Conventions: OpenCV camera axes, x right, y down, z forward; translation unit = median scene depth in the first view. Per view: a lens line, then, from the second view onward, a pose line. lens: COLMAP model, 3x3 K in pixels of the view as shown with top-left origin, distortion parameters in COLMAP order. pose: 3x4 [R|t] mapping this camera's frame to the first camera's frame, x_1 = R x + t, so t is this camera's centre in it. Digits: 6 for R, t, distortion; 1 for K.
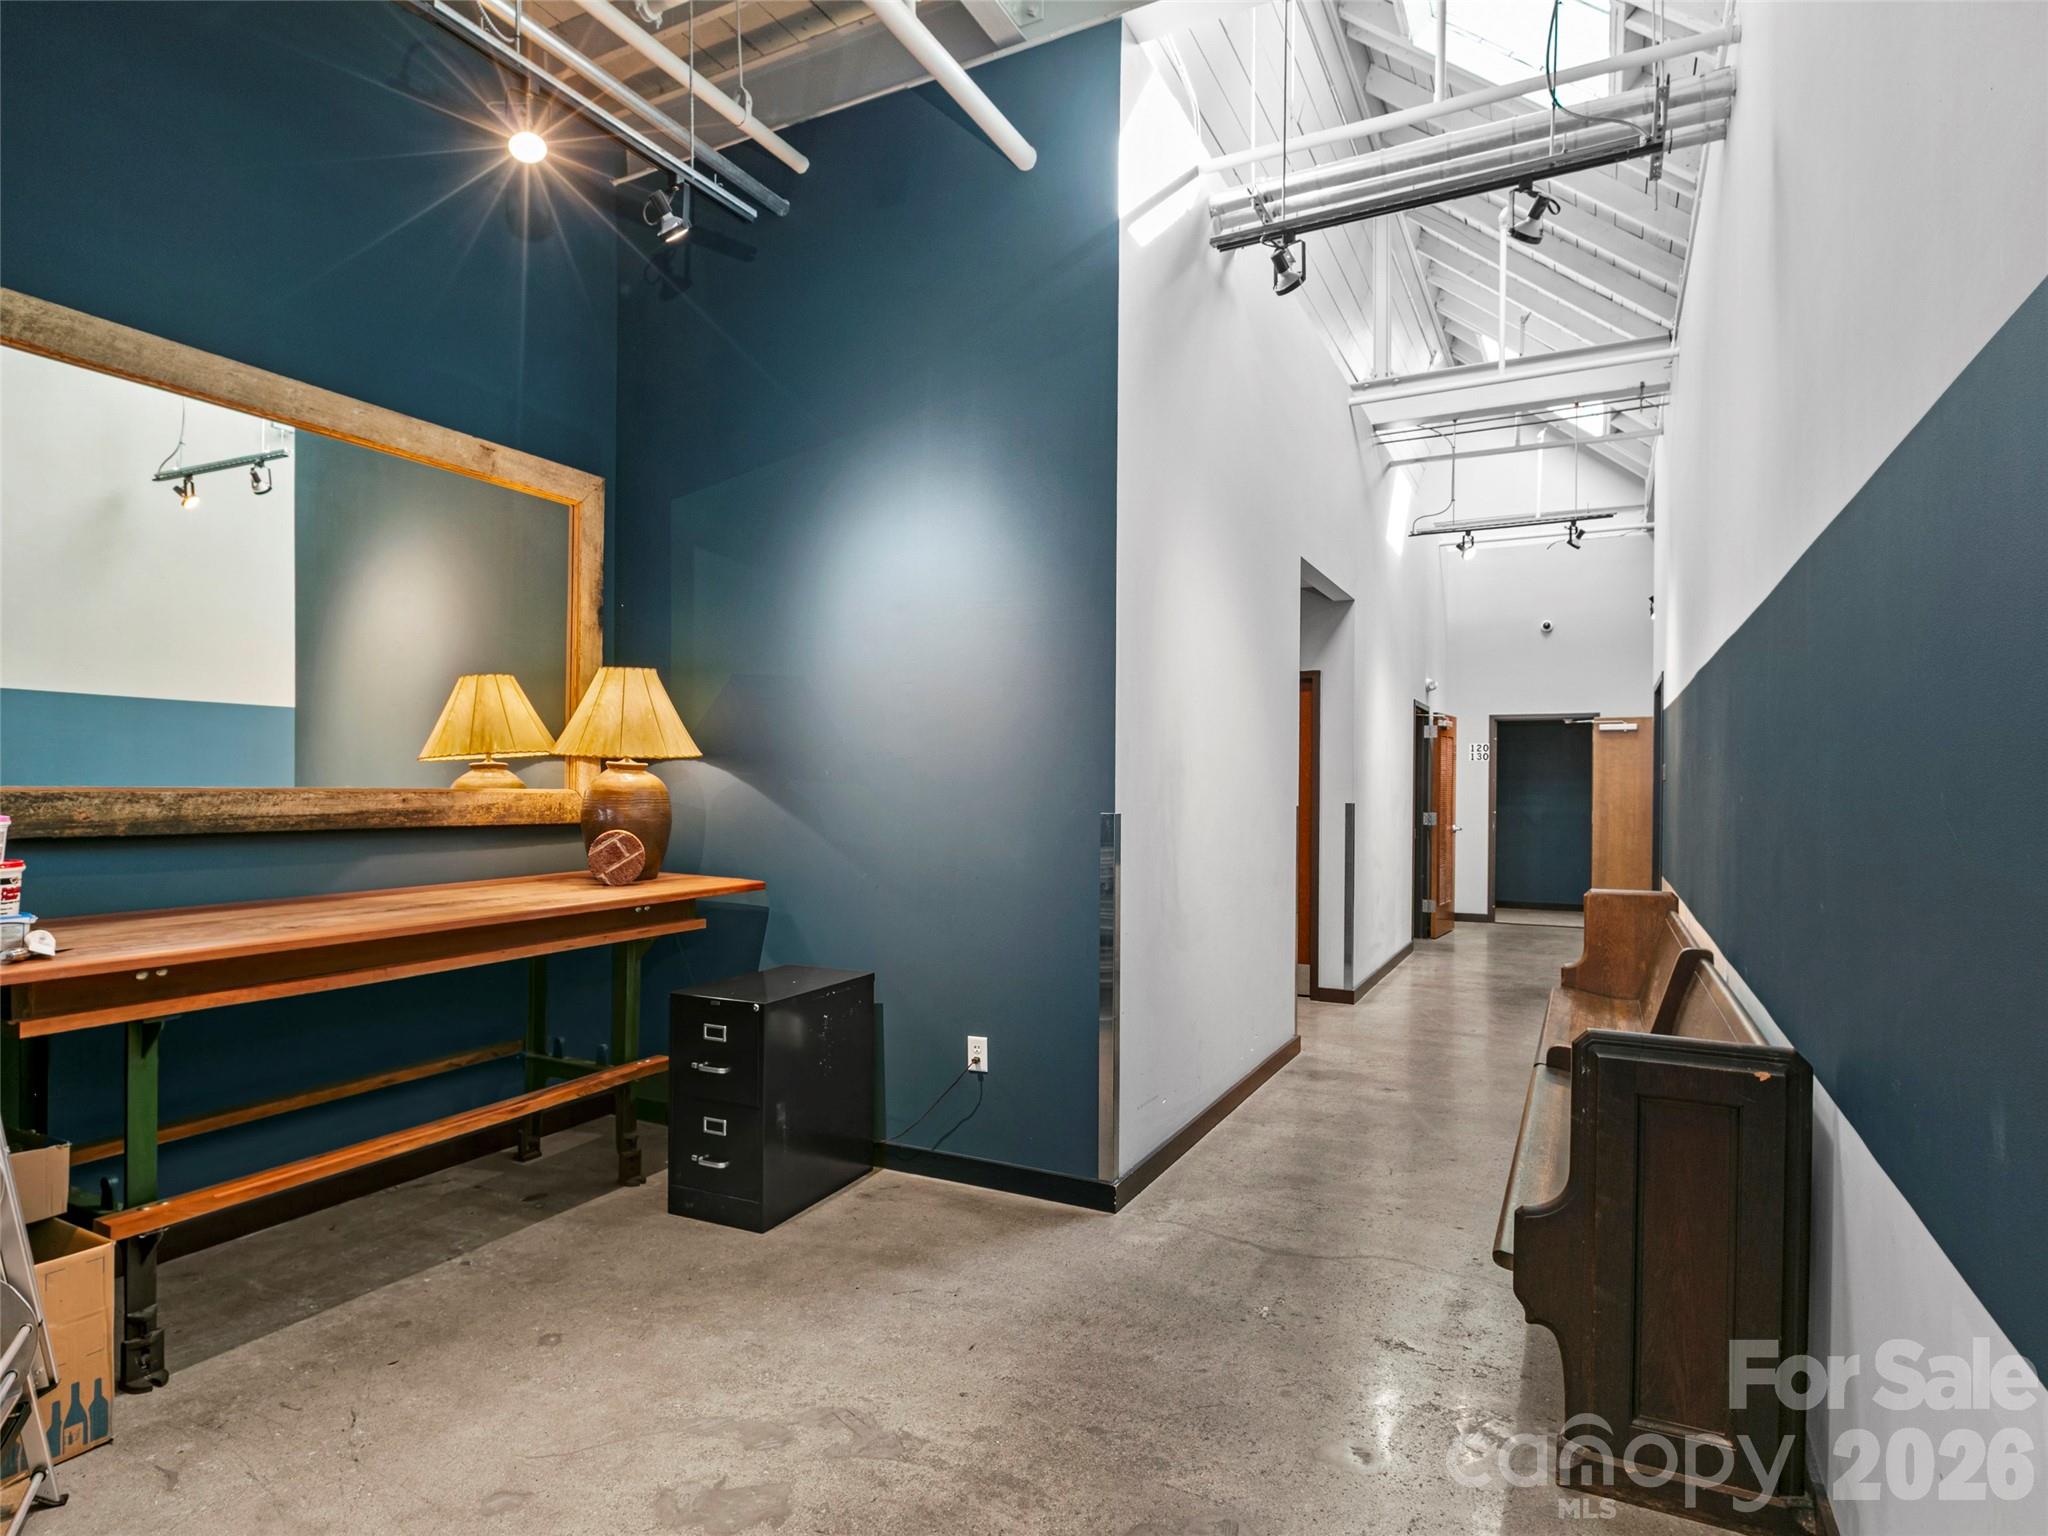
lens RADIAL K [[1048.9, 0, 1024.0], [0, 1048.9, 768.0], [0, 0, 1]] dist [-0.000928, -0.000281]
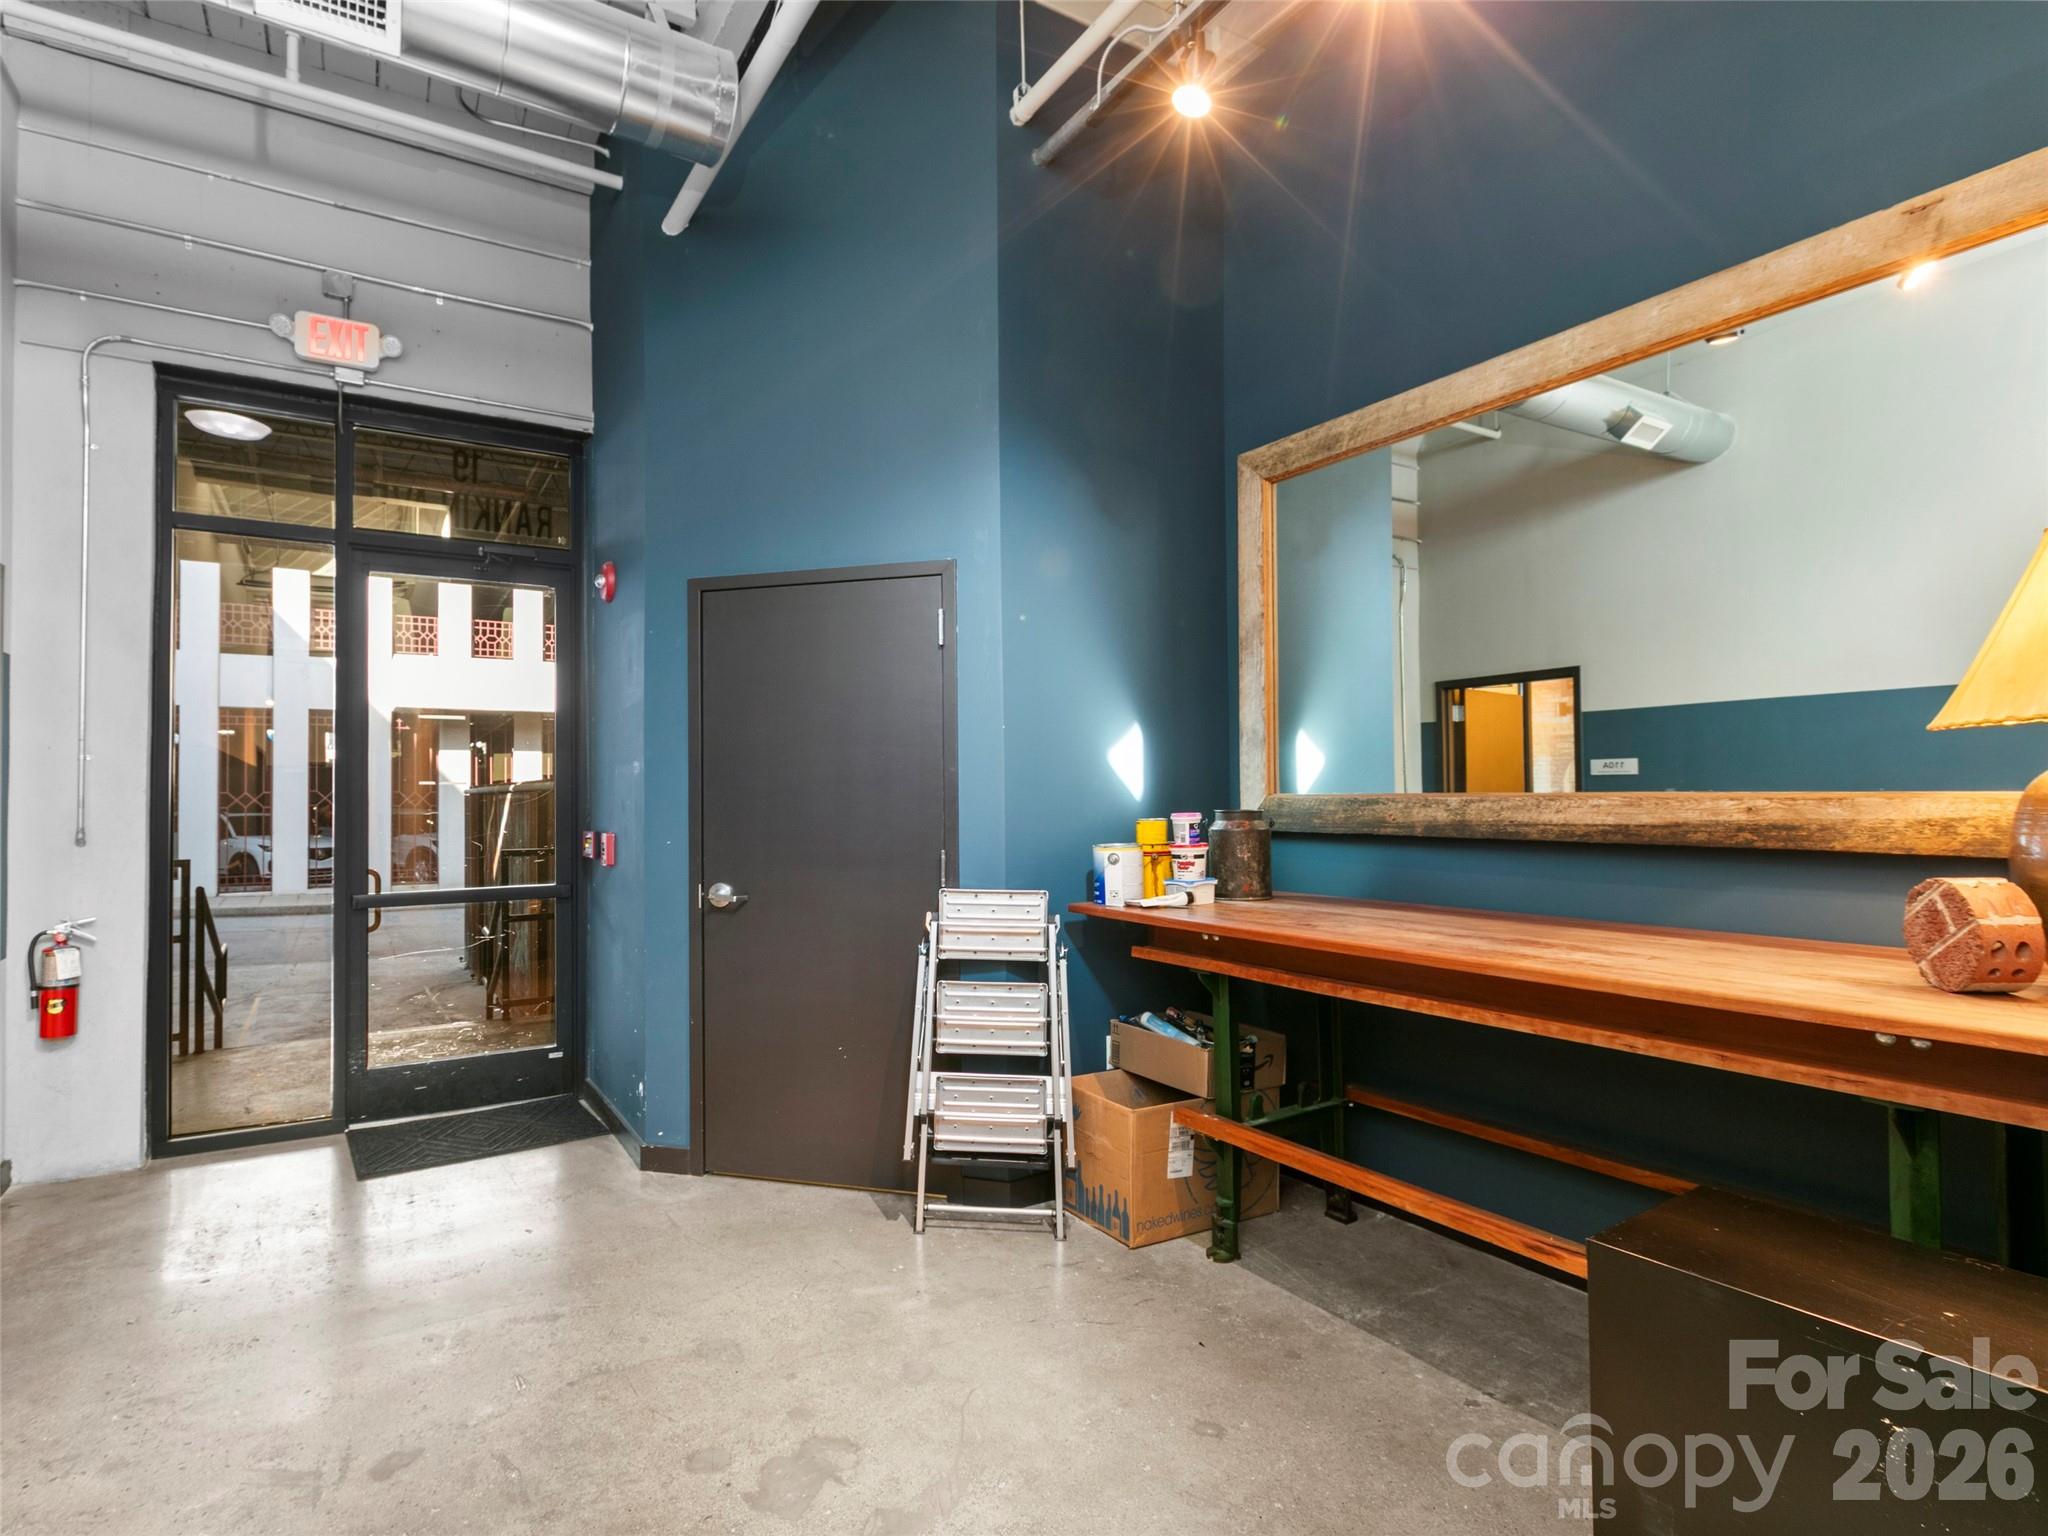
lens RADIAL K [[1174.0, 0, 1024.0], [0, 1174.0, 768.0], [0, 0, 1]] dist [0.000034, -0.000085]
pose [[-0.553632, -0.022735, -0.832451, 0.395987], [0.016895, 0.999115, -0.038523, 0.030475], [0.832590, -0.035392, -0.552758, 1.251079]]
